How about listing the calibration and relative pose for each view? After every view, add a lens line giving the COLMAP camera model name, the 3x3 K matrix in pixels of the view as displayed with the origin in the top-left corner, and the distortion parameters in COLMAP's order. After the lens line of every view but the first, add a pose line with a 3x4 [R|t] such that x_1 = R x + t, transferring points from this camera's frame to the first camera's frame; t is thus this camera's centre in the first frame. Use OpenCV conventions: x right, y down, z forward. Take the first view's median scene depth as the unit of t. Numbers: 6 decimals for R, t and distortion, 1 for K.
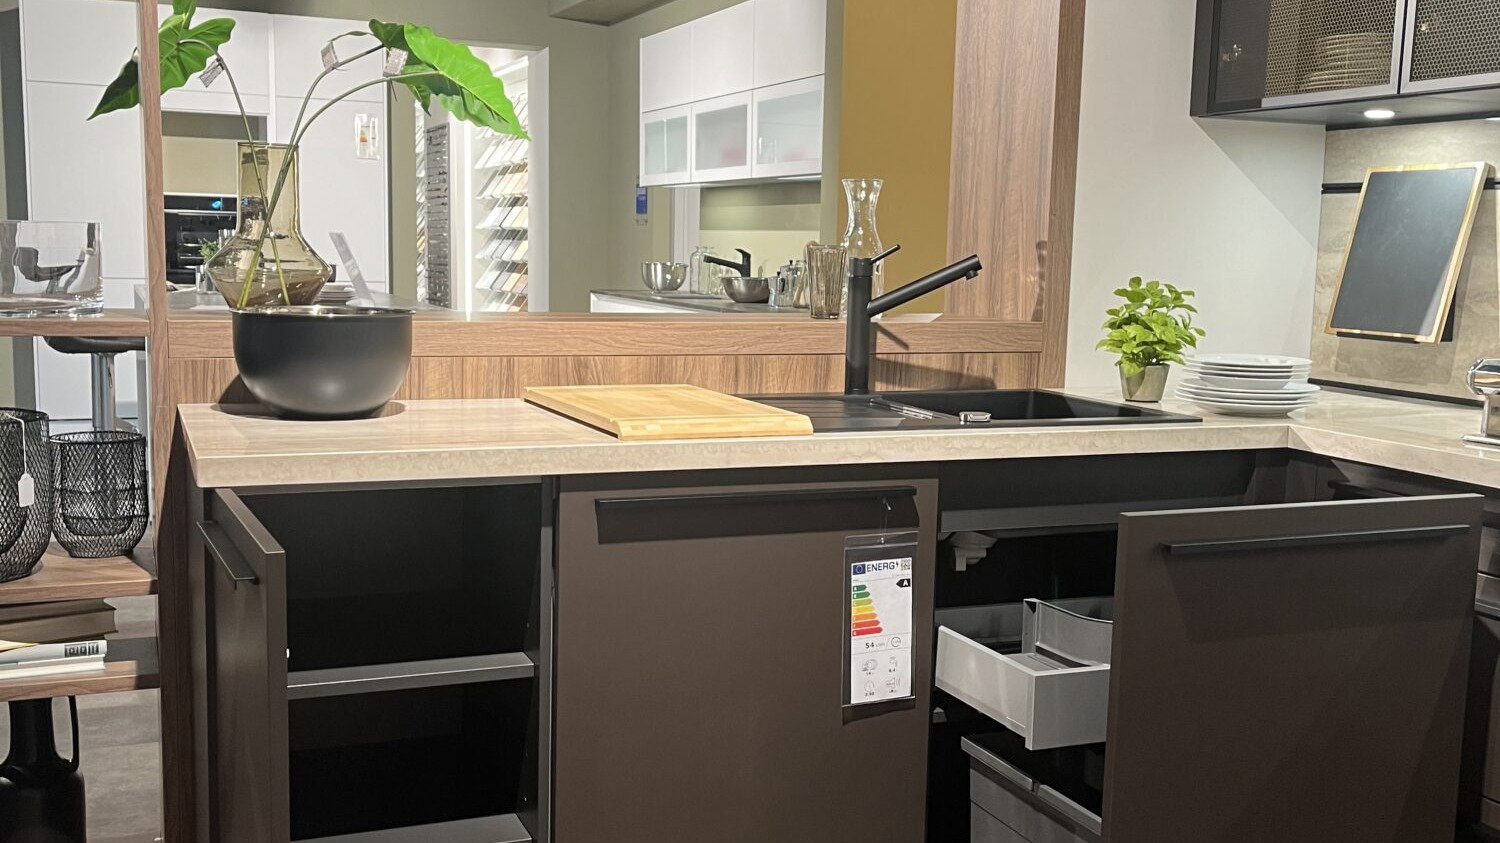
lens RADIAL K [[1545.5, 0, 750.0], [0, 1545.5, 421.5], [0, 0, 1]] dist [0.025538, 0.009090]
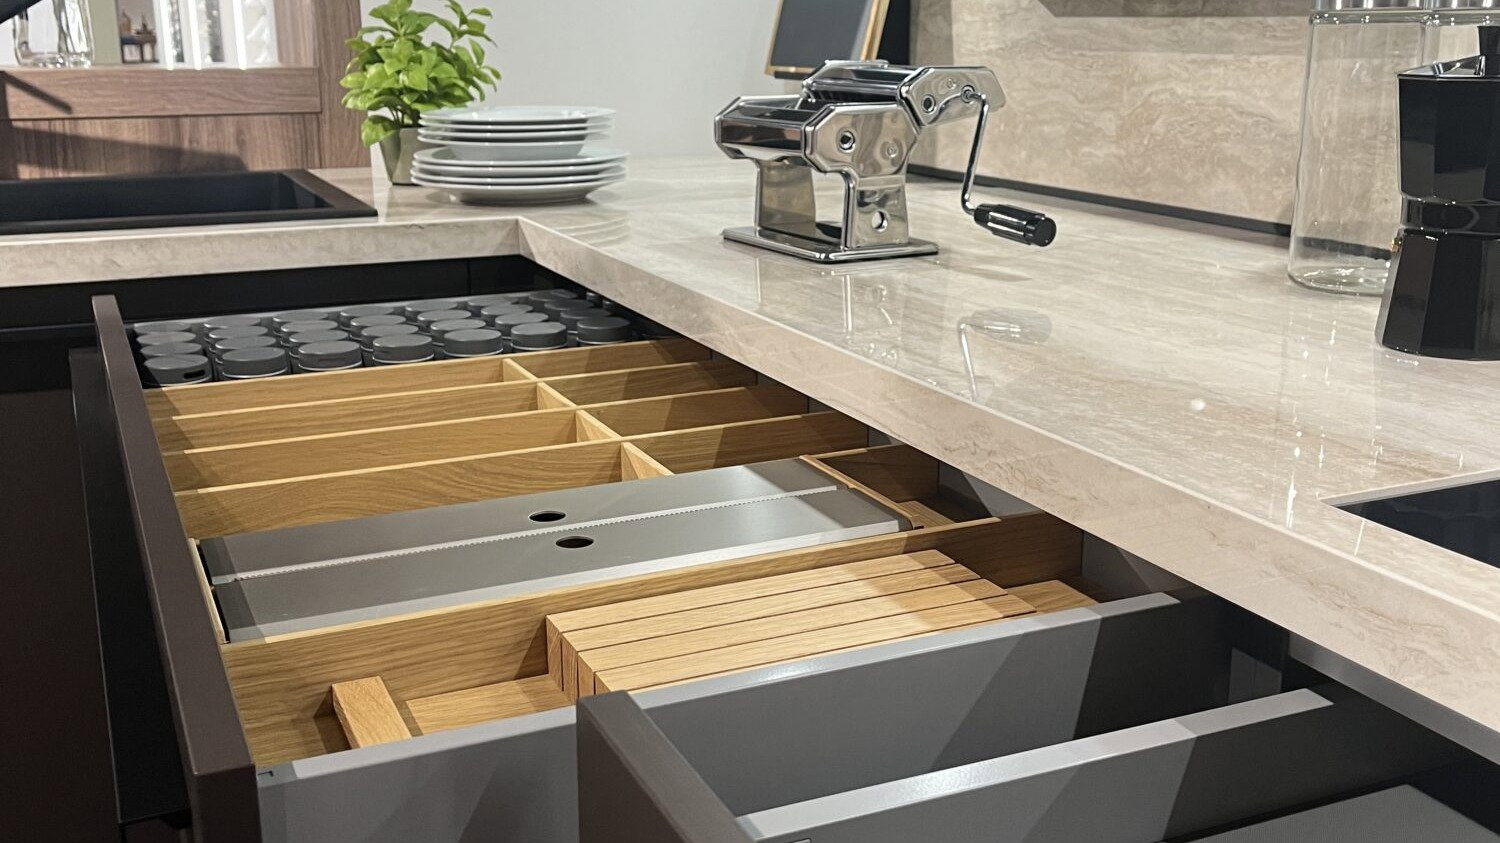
lens RADIAL K [[1545.5, 0, 750.0], [0, 1545.5, 421.5], [0, 0, 1]] dist [0.025538, 0.009090]
pose [[0.998850, -0.036471, 0.031114, 0.361614], [0.031892, 0.990095, 0.136728, 0.001443], [-0.035792, -0.135578, 0.990120, 0.328483]]
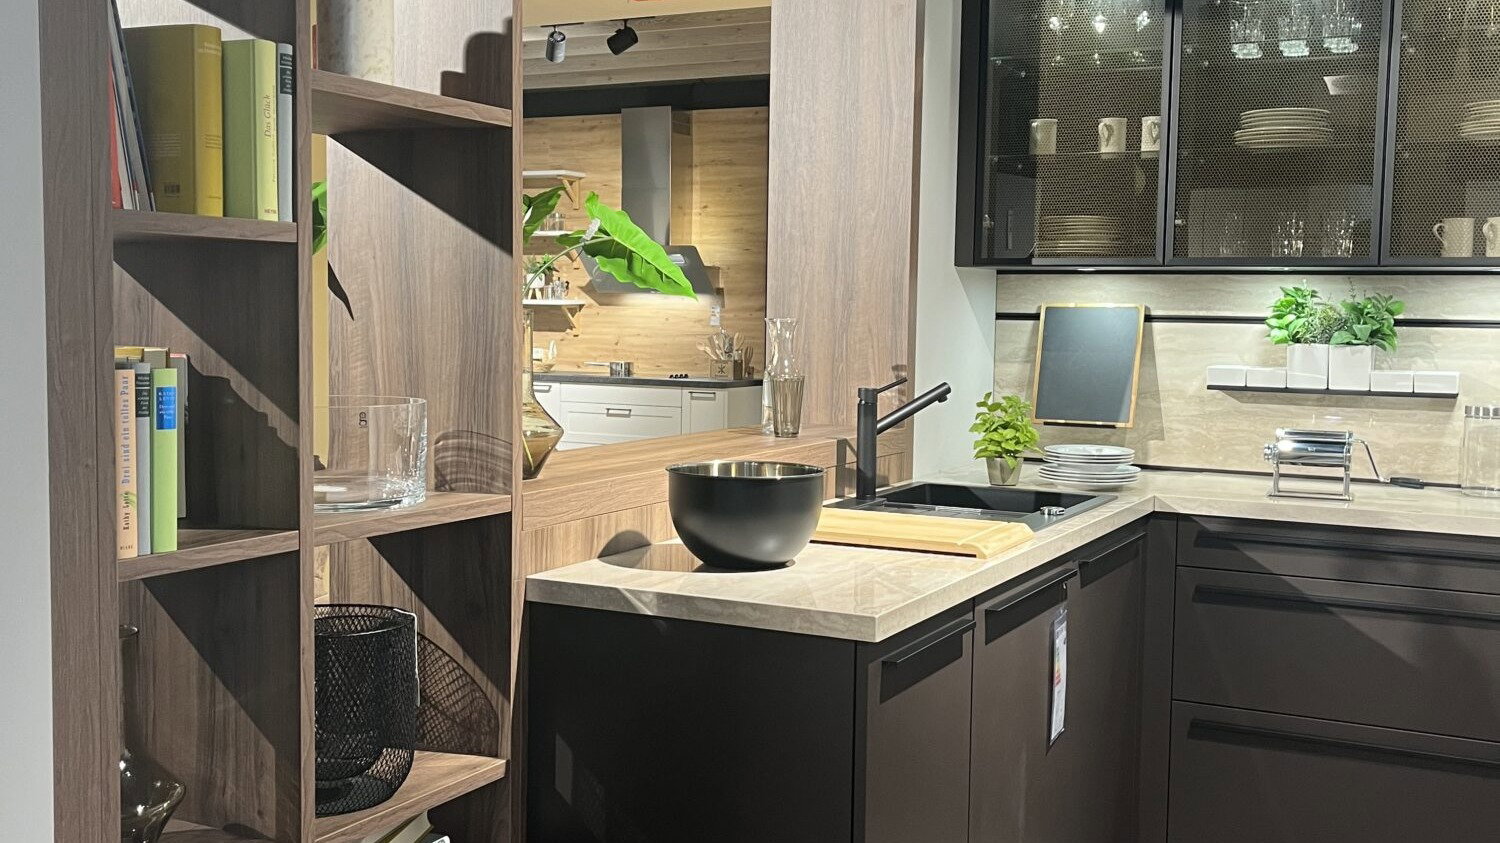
lens RADIAL K [[1545.5, 0, 750.0], [0, 1545.5, 421.5], [0, 0, 1]] dist [0.025538, 0.009090]
pose [[0.765671, -0.060678, 0.640364, -0.748199], [0.080246, 0.996774, -0.001499, -0.081591], [-0.638207, 0.052535, 0.768070, 0.113224]]
